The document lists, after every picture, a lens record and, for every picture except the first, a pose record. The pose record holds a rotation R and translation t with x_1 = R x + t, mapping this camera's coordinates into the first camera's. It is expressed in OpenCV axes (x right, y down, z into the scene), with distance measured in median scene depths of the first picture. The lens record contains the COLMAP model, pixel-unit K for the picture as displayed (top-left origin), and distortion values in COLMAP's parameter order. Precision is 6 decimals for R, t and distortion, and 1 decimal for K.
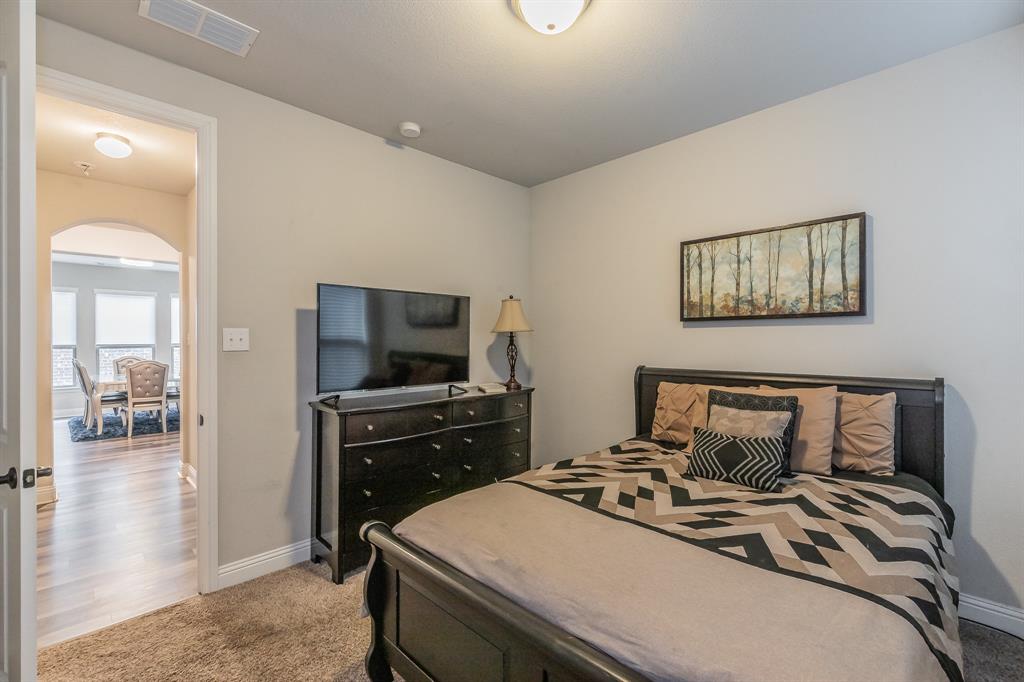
lens RADIAL K [[446.0, 0, 520.7], [0, 446.0, 342.7], [0, 0, 1]] dist [0.004191, 0.000206]
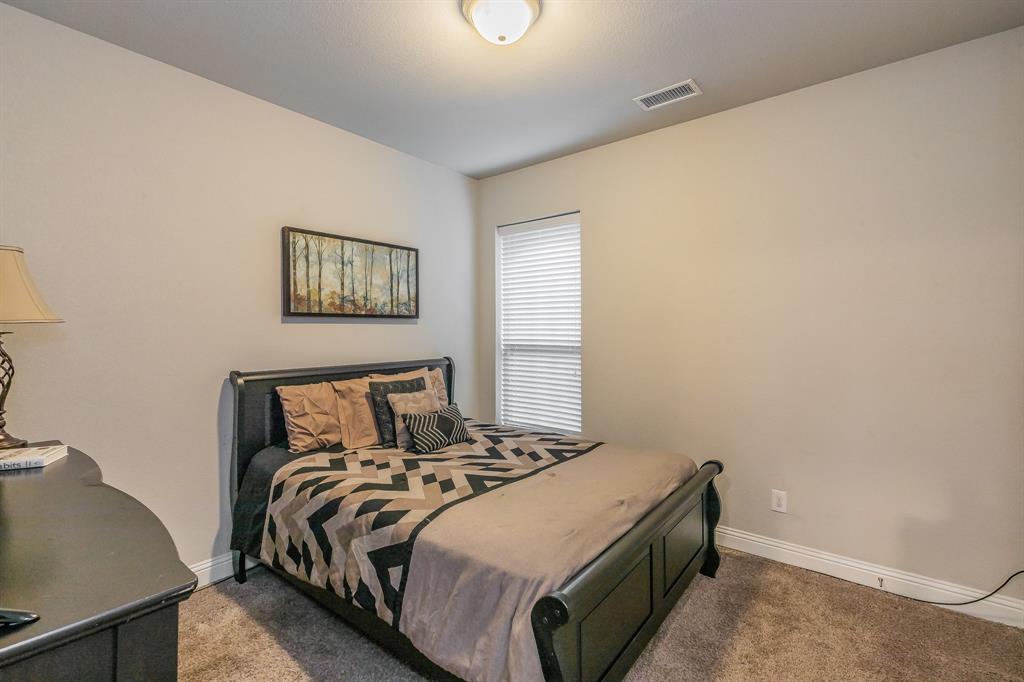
lens RADIAL K [[446.0, 0, 521.0], [0, 446.0, 331.7], [0, 0, 1]] dist [0.004191, 0.000206]
pose [[-0.095146, 0.006860, 0.995440, -0.640798], [0.018661, 0.999813, -0.005107, -0.003590], [-0.995288, 0.018090, -0.095257, 0.704854]]
